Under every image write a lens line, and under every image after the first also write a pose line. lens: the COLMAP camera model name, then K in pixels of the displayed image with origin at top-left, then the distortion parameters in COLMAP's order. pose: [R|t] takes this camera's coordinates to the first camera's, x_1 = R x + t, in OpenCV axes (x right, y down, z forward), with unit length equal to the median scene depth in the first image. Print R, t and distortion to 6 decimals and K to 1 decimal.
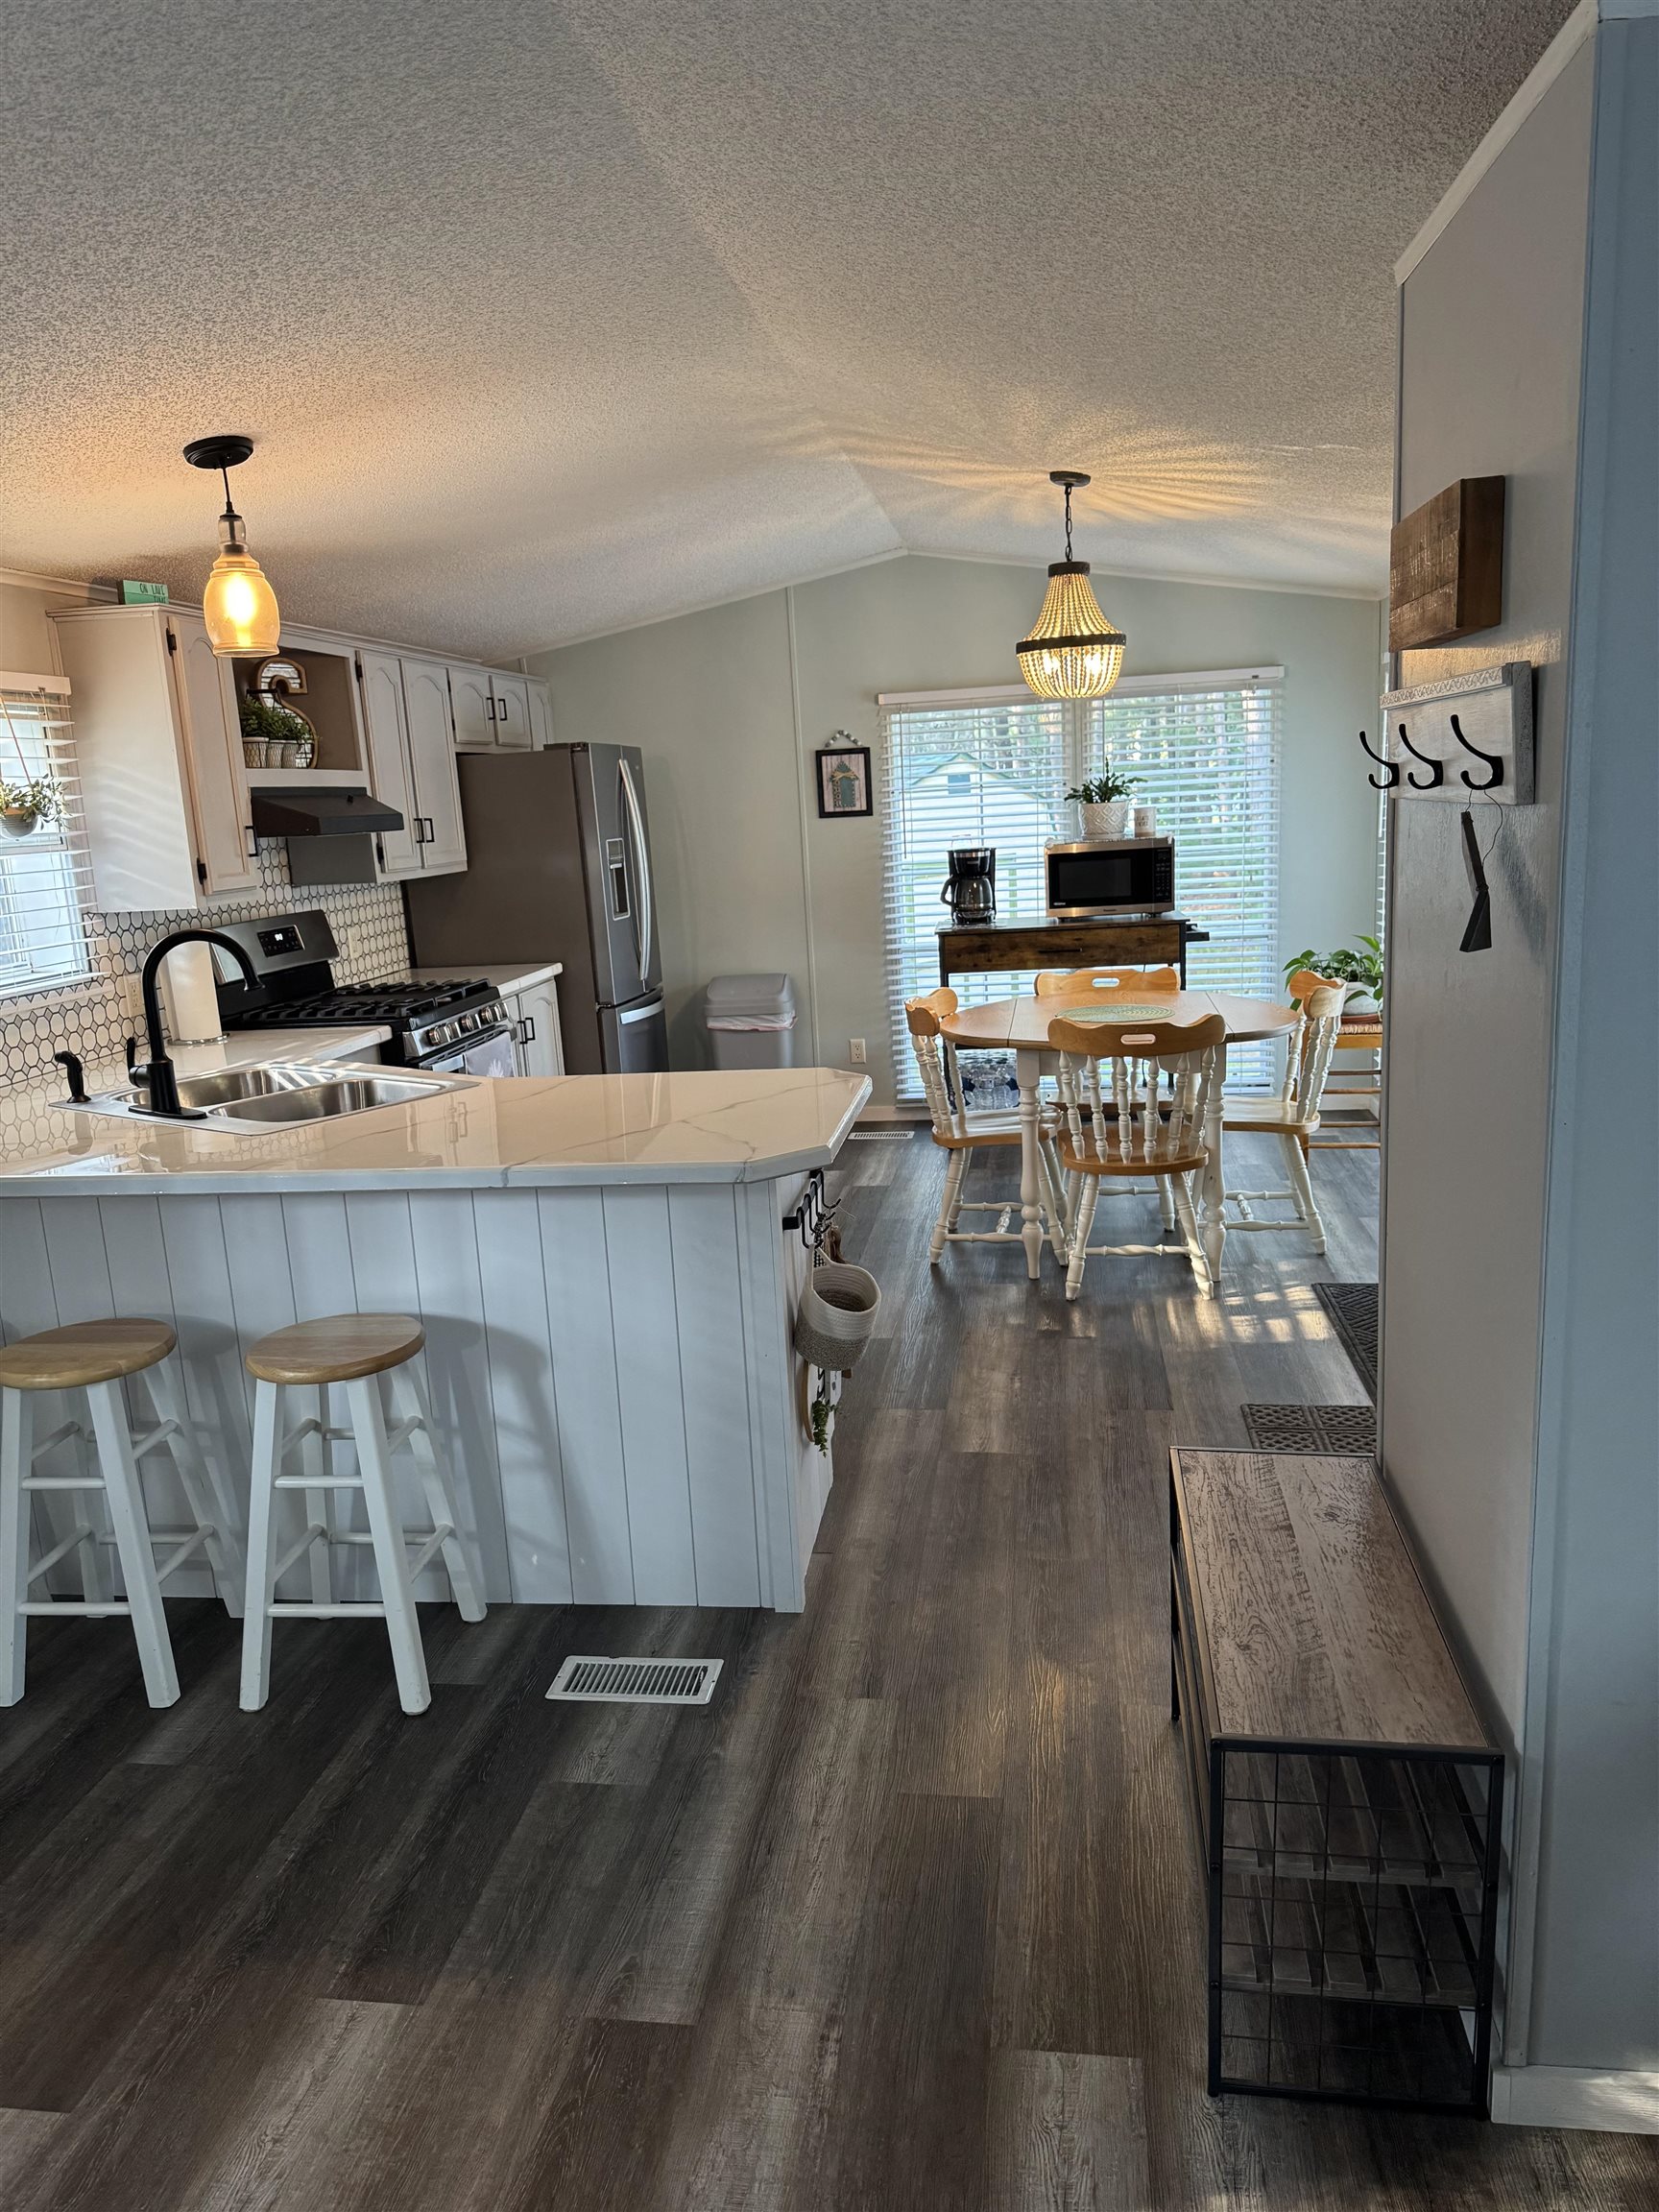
lens RADIAL K [[1563.0, 0, 833.3], [0, 1563.0, 1110.1], [0, 0, 1]] dist [0.071713, -0.050765]
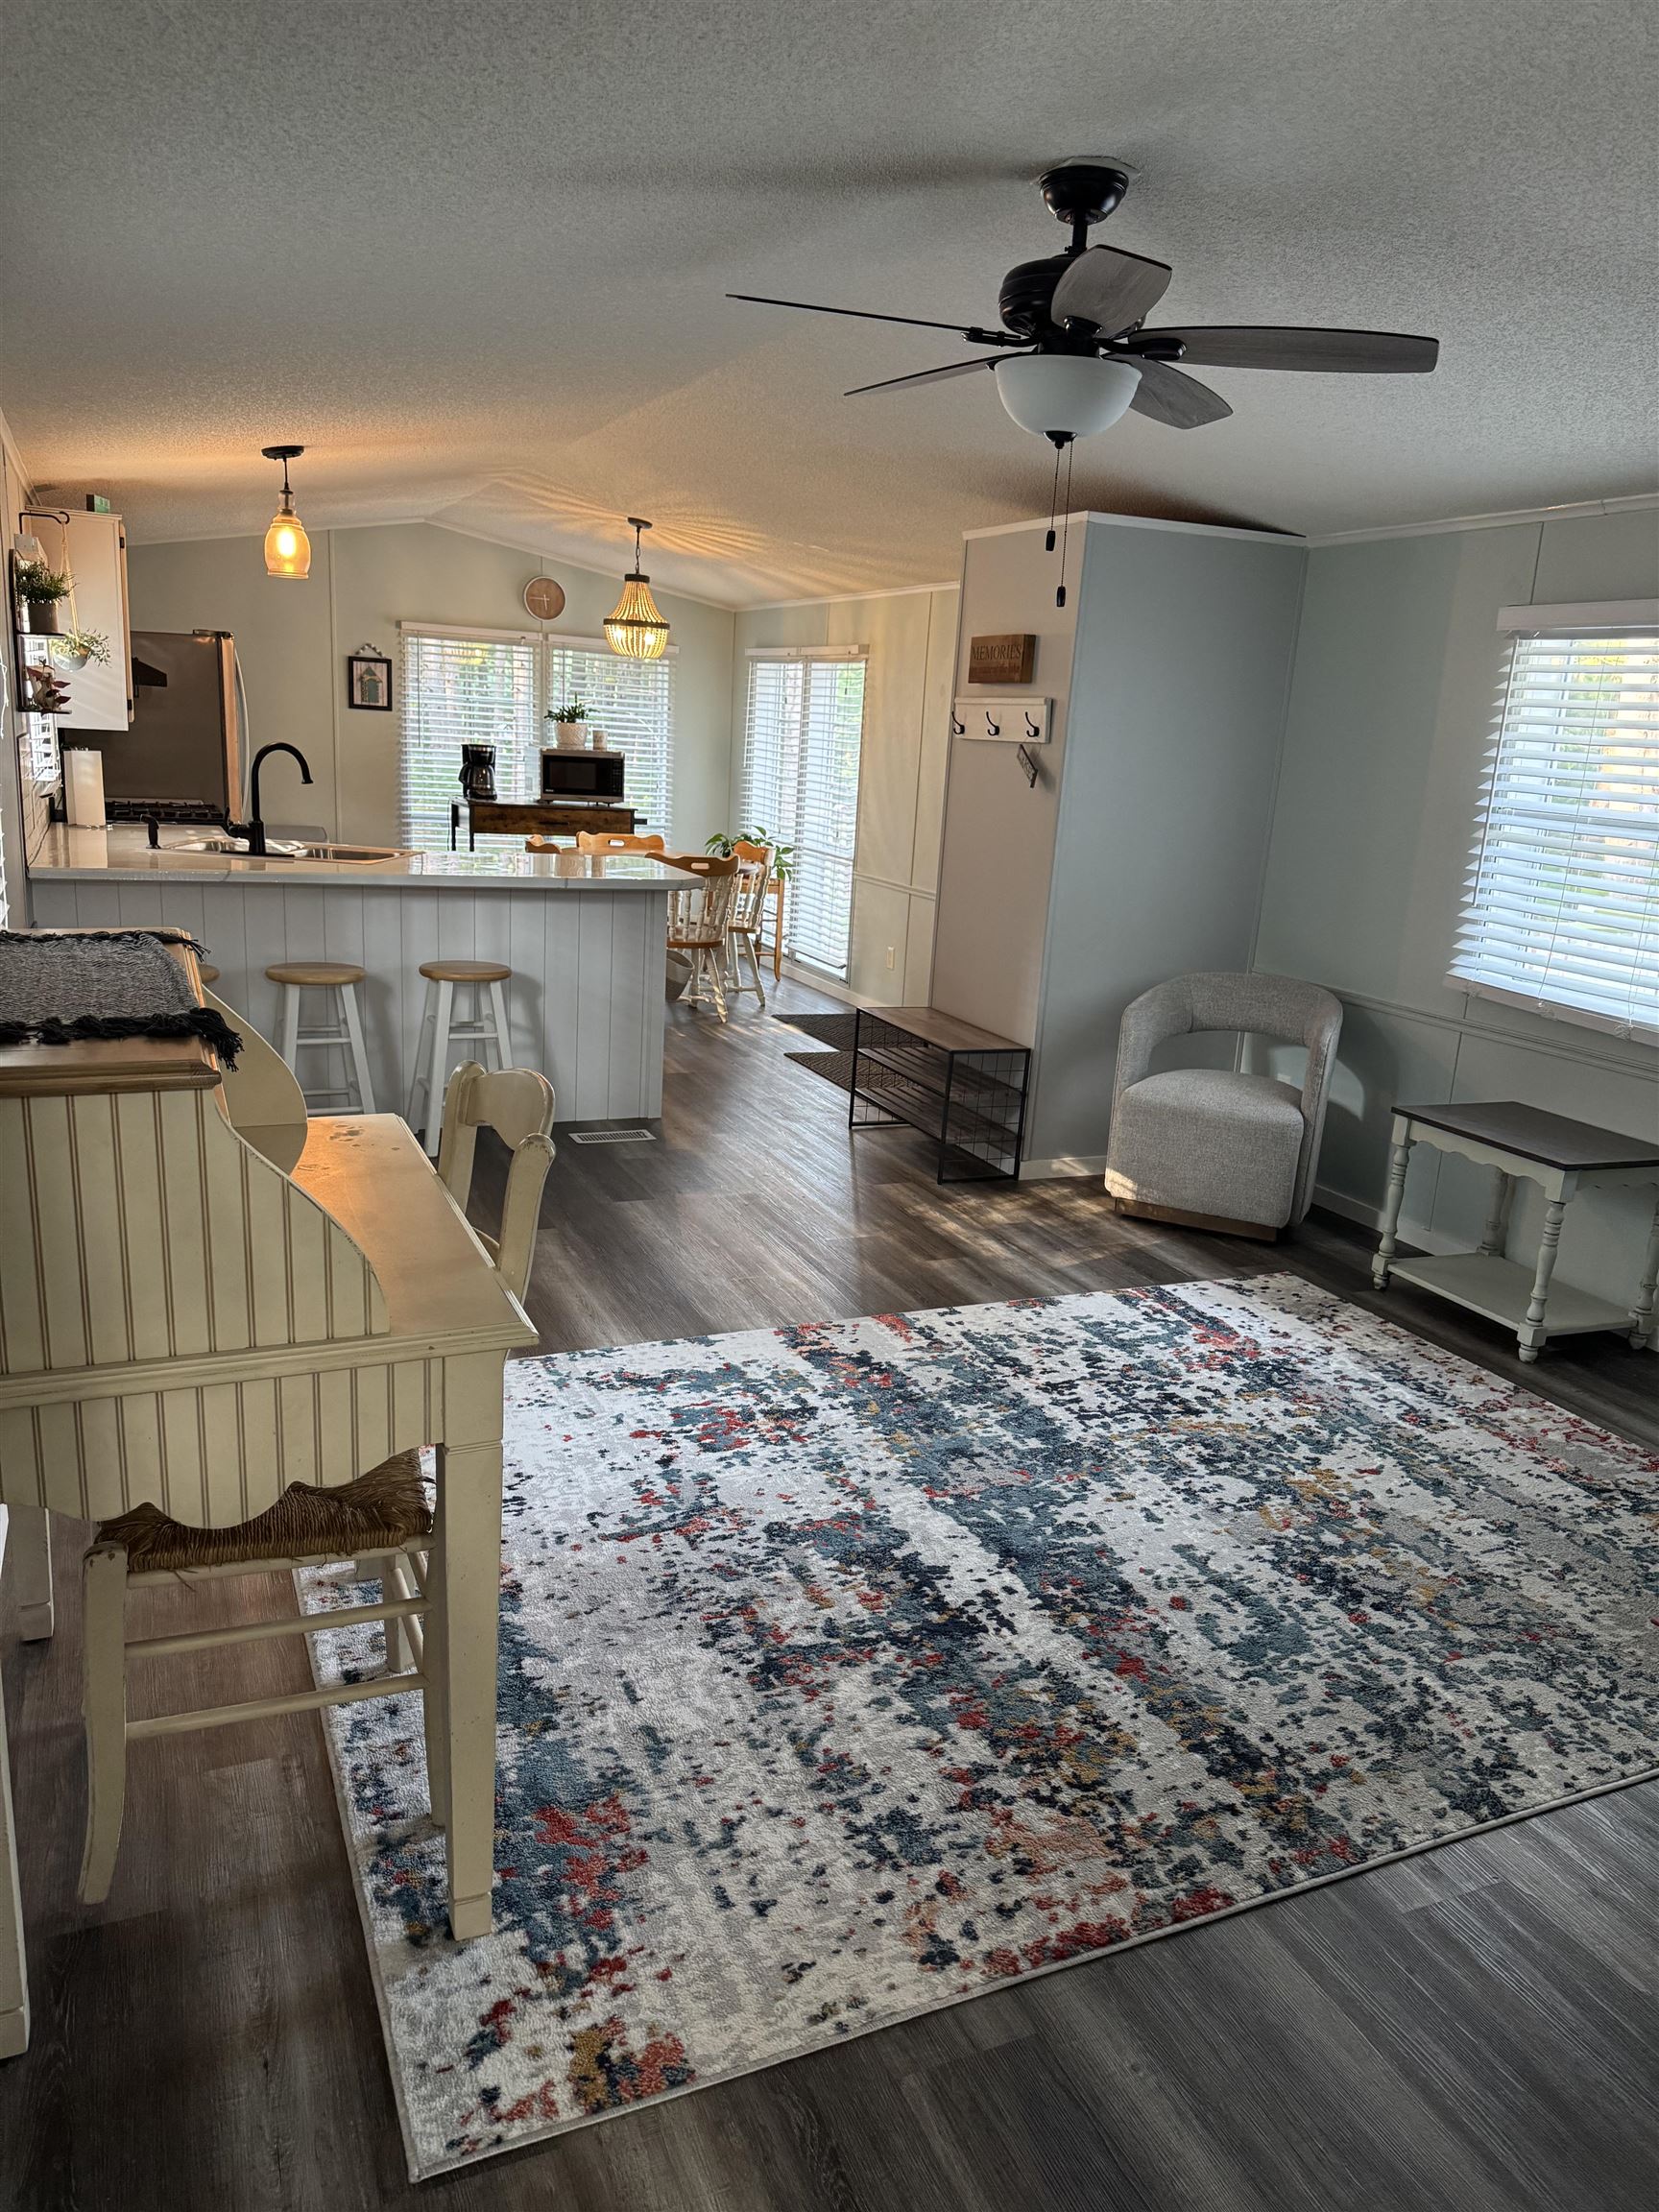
lens RADIAL K [[1563.0, 0, 843.1], [0, 1563.0, 1110.2], [0, 0, 1]] dist [0.071713, -0.050765]
pose [[0.840503, -0.022916, 0.541323, -0.414418], [0.001255, 0.999185, 0.040350, 0.104171], [-0.541806, -0.033235, 0.839846, -0.370534]]
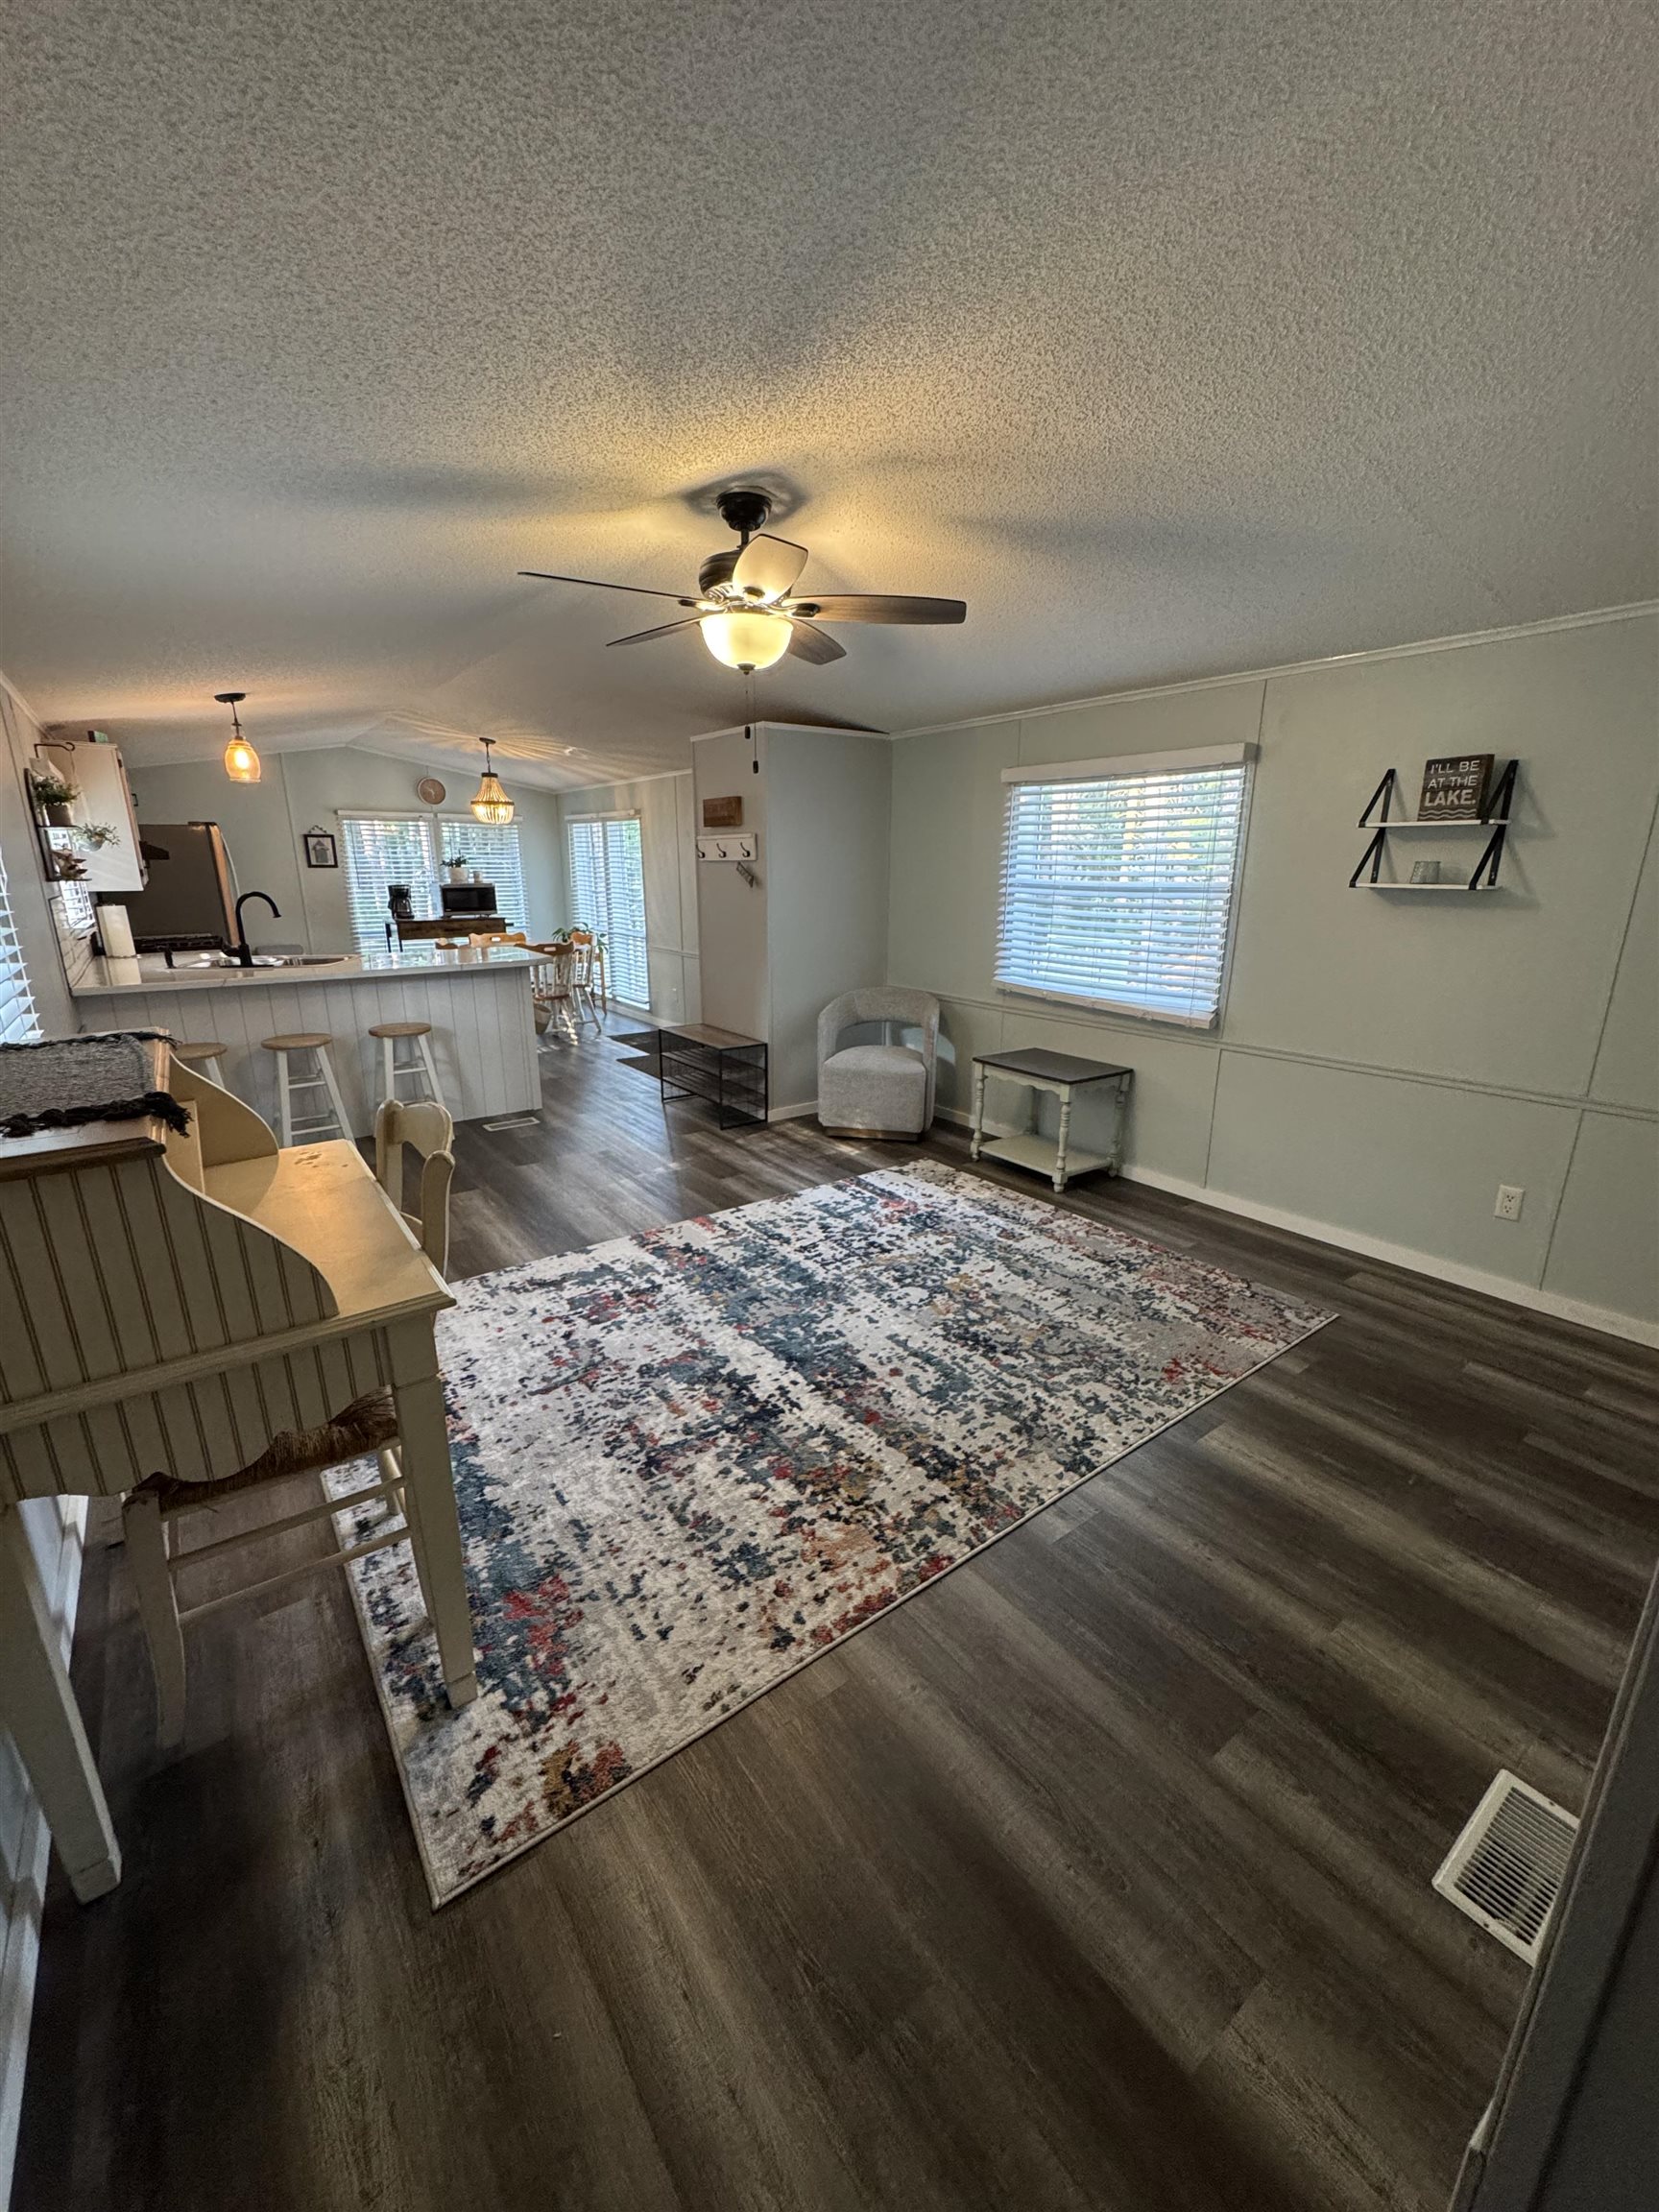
lens RADIAL K [[876.8, 0, 826.3], [0, 876.8, 1104.8], [0, 0, 1]] dist [0.004039, 0.001041]
pose [[0.714177, -0.130160, 0.687757, -0.385661], [0.098025, 0.991474, 0.085848, 0.097616], [-0.693067, 0.006107, 0.720847, -0.325537]]
